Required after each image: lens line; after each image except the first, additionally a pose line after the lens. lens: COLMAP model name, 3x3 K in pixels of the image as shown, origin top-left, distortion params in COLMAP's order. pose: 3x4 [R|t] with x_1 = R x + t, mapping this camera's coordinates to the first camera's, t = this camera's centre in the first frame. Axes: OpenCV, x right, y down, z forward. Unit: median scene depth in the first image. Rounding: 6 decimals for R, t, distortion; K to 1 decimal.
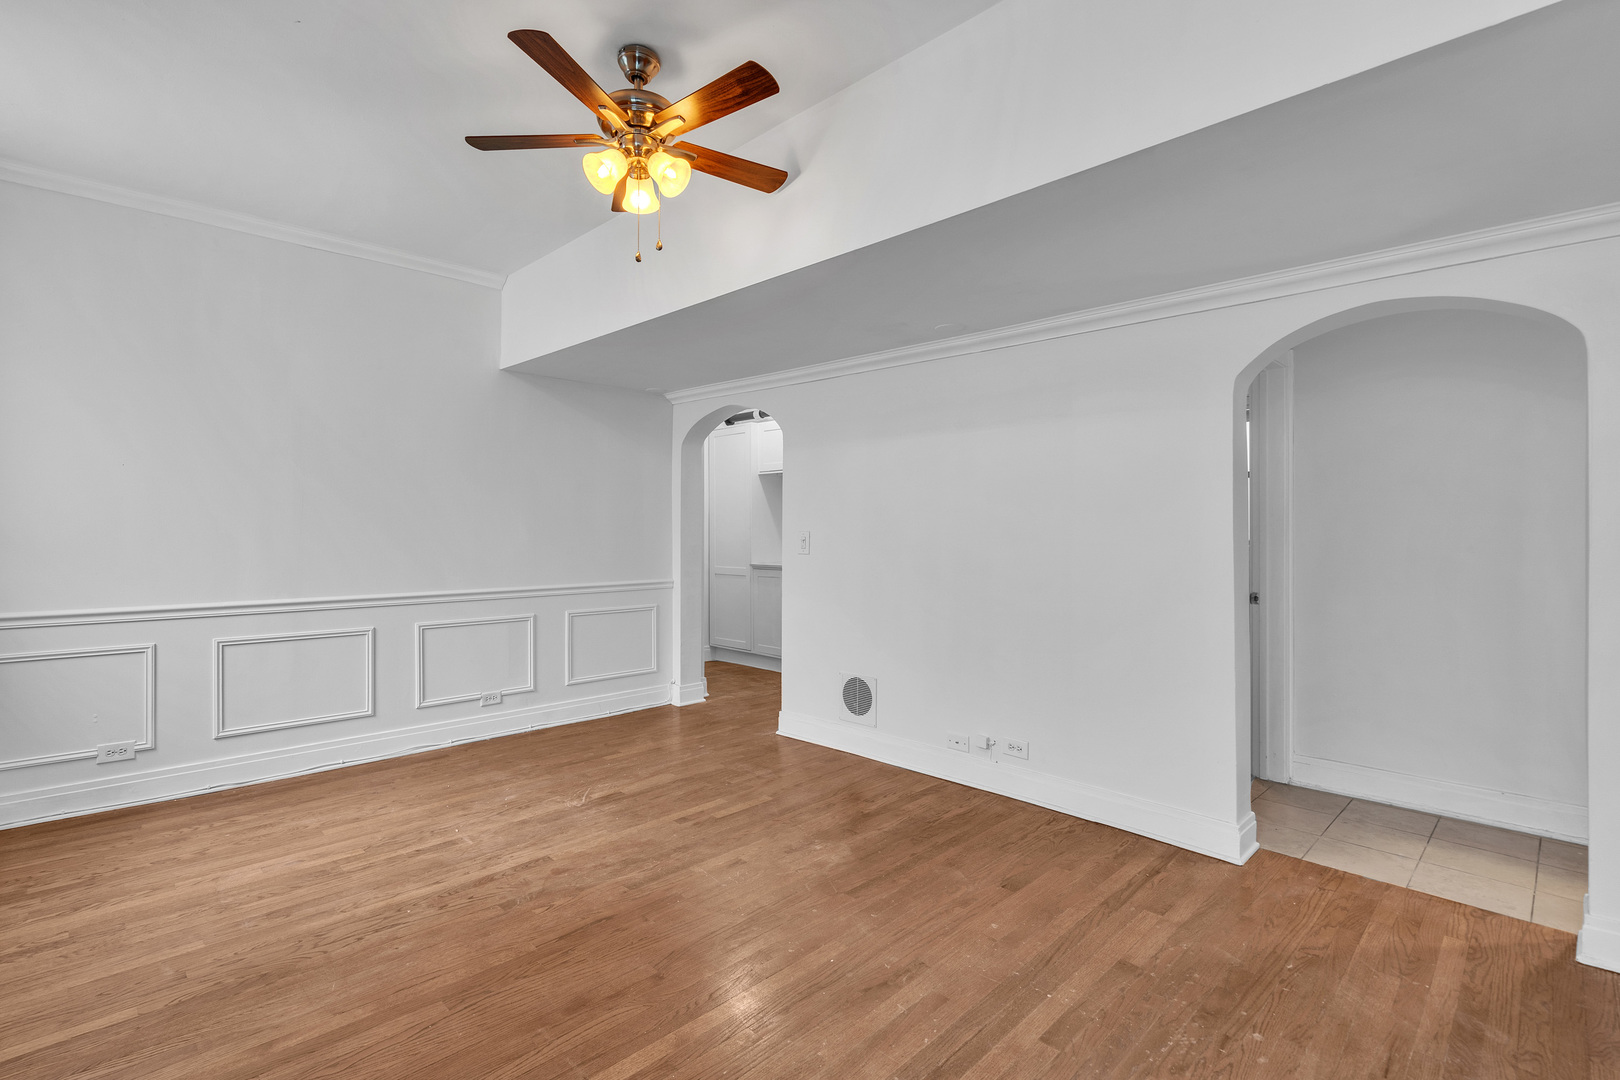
lens RADIAL K [[747.1, 0, 812.8], [0, 747.1, 530.8], [0, 0, 1]] dist [0.002427, 0.000026]
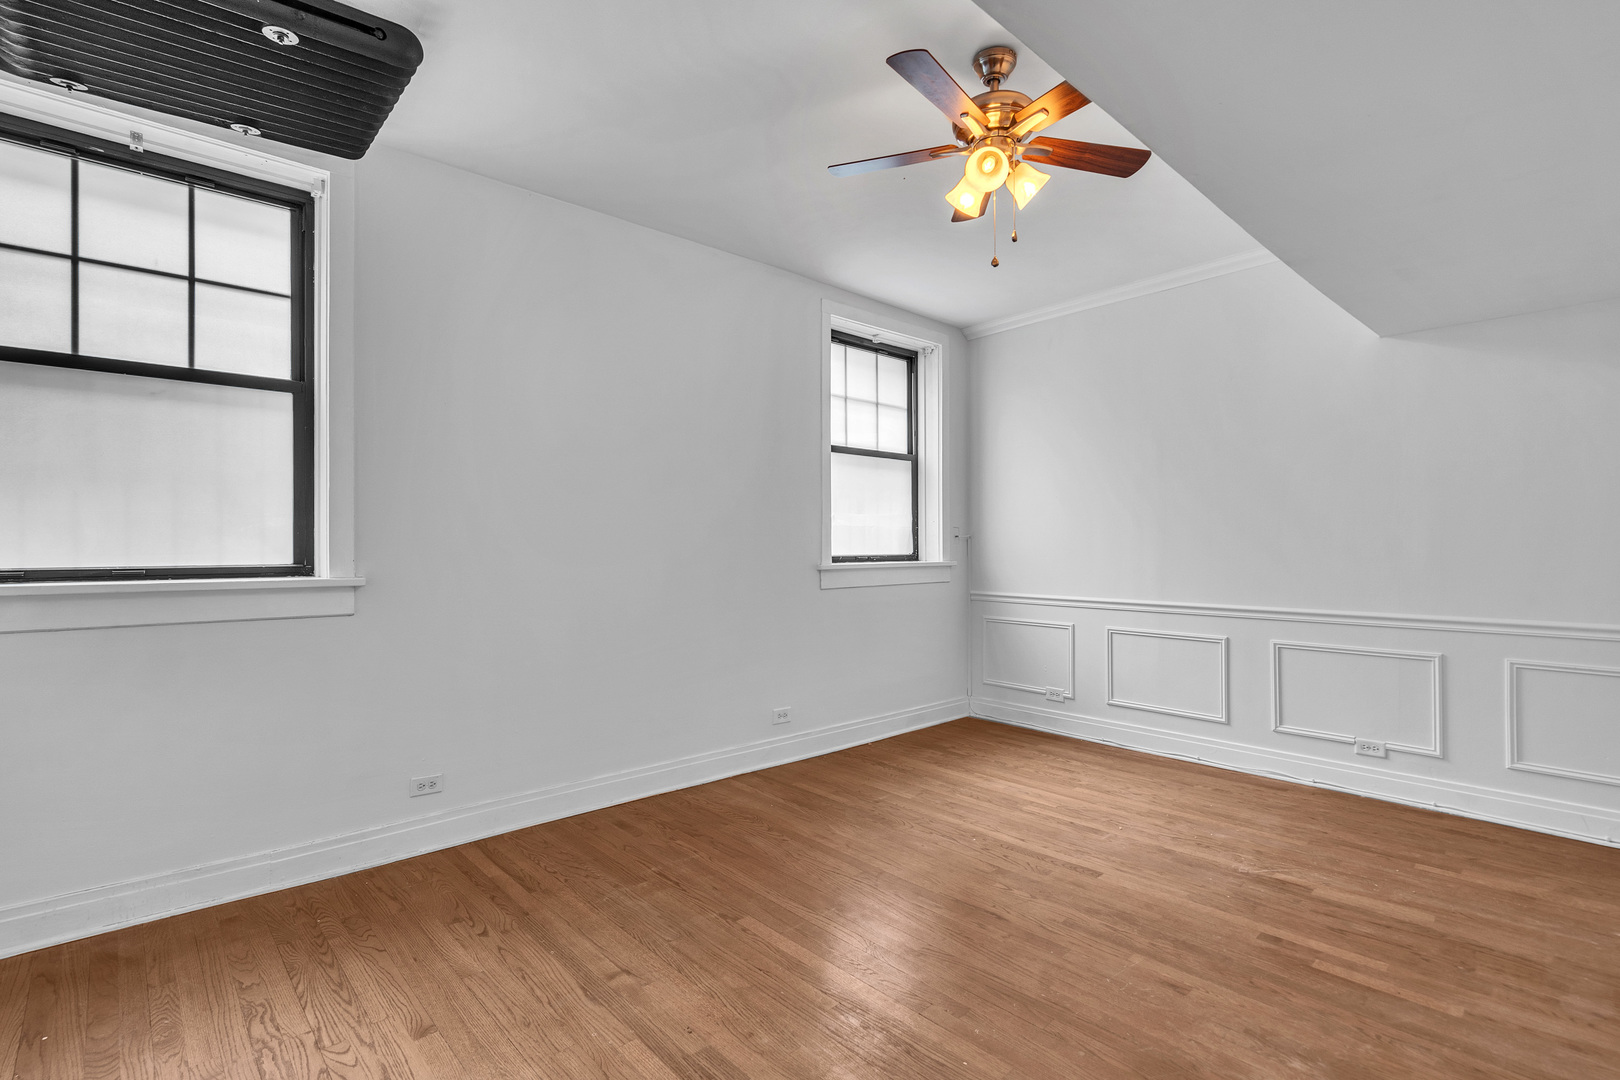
lens RADIAL K [[747.1, 0, 788.4], [0, 747.1, 555.9], [0, 0, 1]] dist [0.002427, 0.000026]
pose [[-0.048621, 0.011951, -0.998746, 0.562326], [0.003009, 0.999926, 0.011819, 0.005796], [0.998813, -0.002430, -0.048654, 0.562682]]
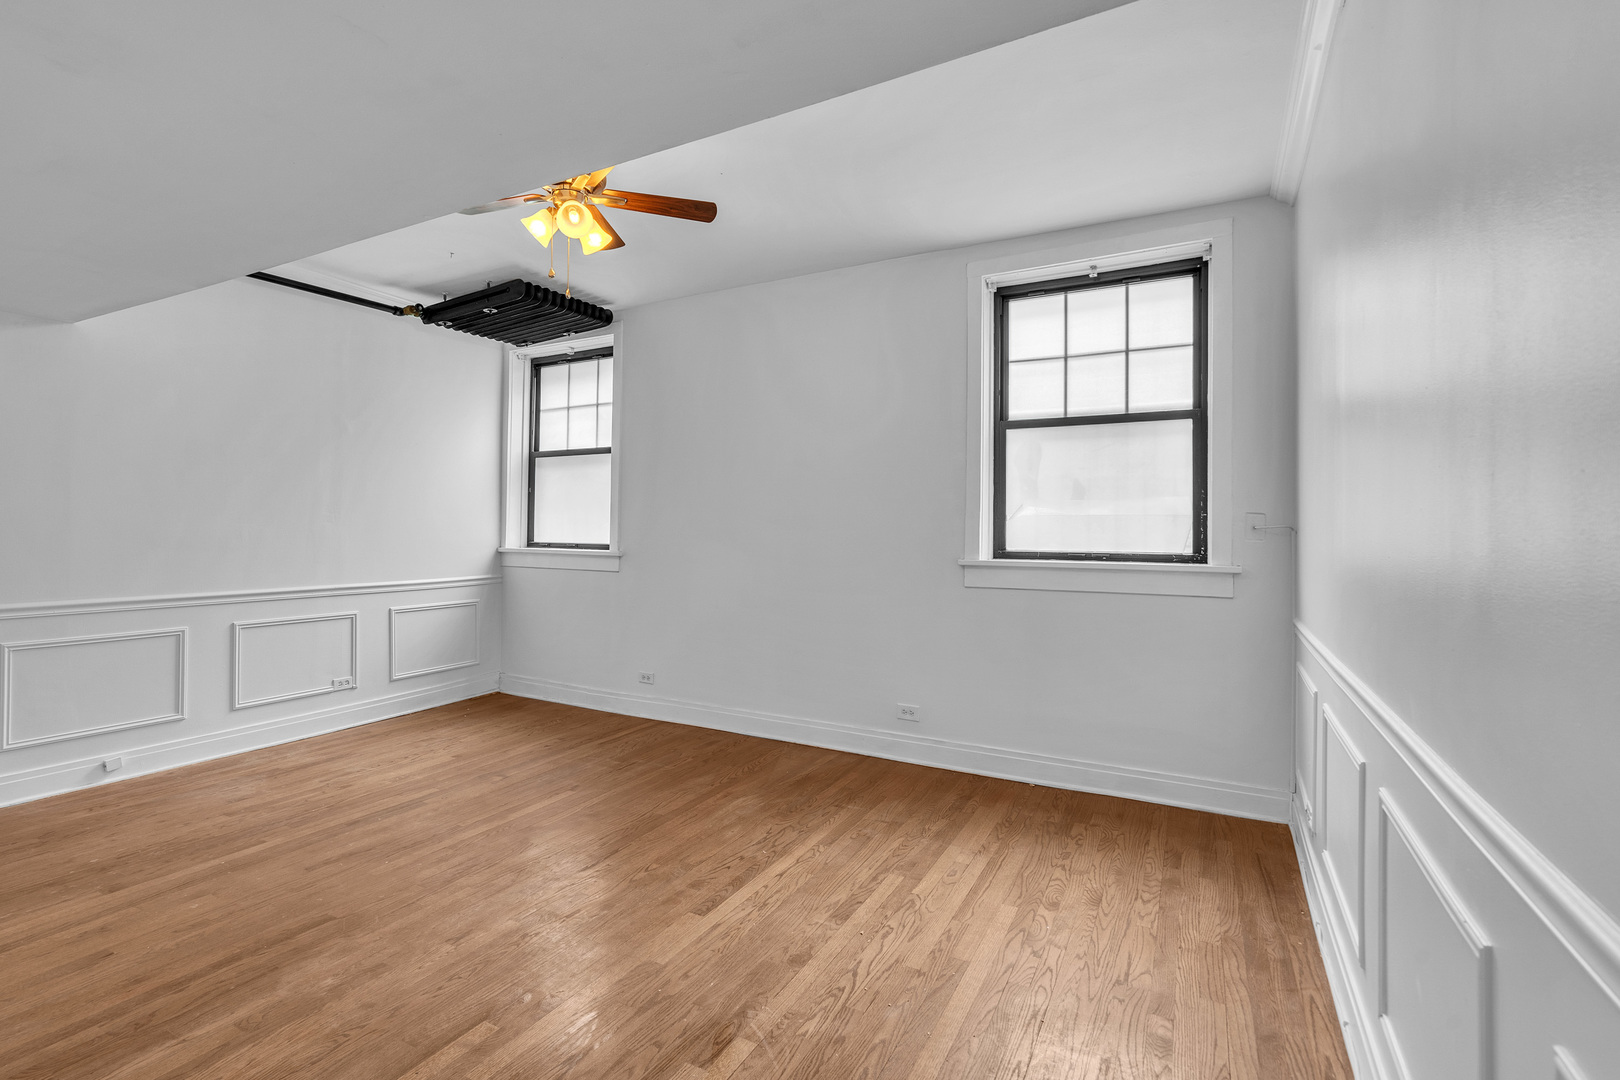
lens RADIAL K [[747.1, 0, 822.4], [0, 747.1, 539.4], [0, 0, 1]] dist [0.002427, 0.000026]
pose [[-0.953230, -0.008237, -0.302134, -0.197649], [-0.010572, 0.999926, 0.006095, -0.000241], [0.302061, 0.009004, -0.953246, 1.630772]]
